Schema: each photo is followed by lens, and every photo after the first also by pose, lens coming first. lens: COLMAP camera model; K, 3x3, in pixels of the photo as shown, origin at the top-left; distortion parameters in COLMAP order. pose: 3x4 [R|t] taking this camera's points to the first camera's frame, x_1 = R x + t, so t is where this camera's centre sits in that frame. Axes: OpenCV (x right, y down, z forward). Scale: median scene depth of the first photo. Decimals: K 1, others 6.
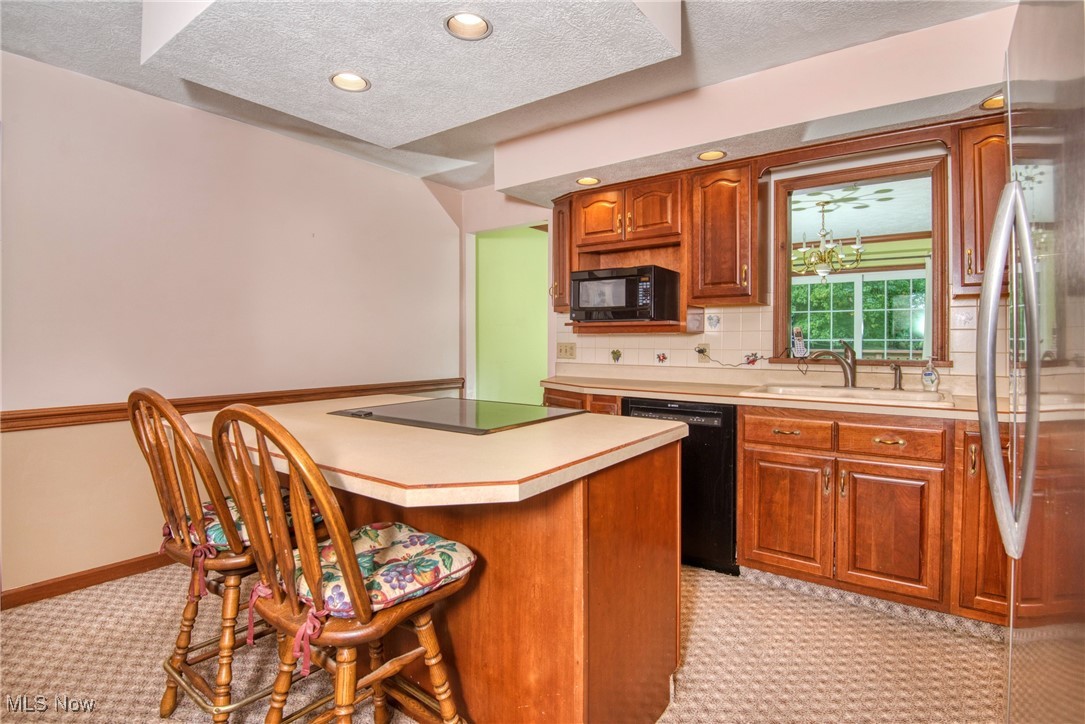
lens RADIAL K [[544.8, 0, 542.2], [0, 544.8, 334.9], [0, 0, 1]] dist [0.031377, -0.031226]
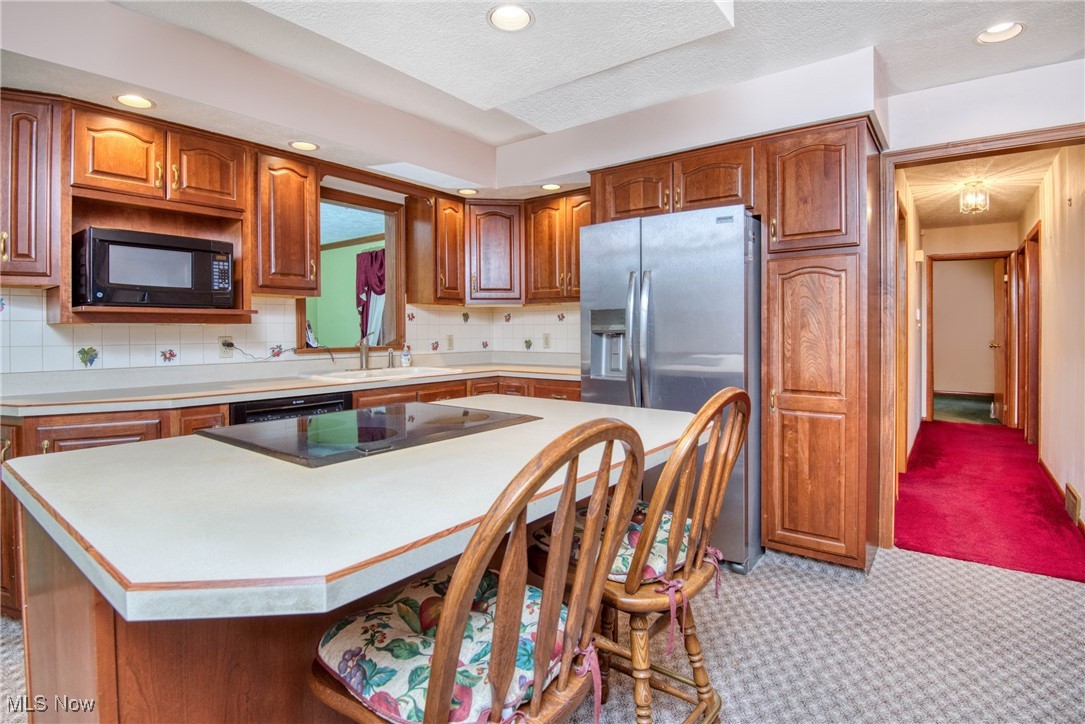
lens RADIAL K [[544.8, 0, 542.2], [0, 544.8, 334.9], [0, 0, 1]] dist [0.031377, -0.031226]
pose [[0.036323, -0.009239, 0.999297, -0.609041], [-0.006056, 0.999937, 0.009465, 0.002053], [-0.999322, -0.006396, 0.036265, 0.485107]]
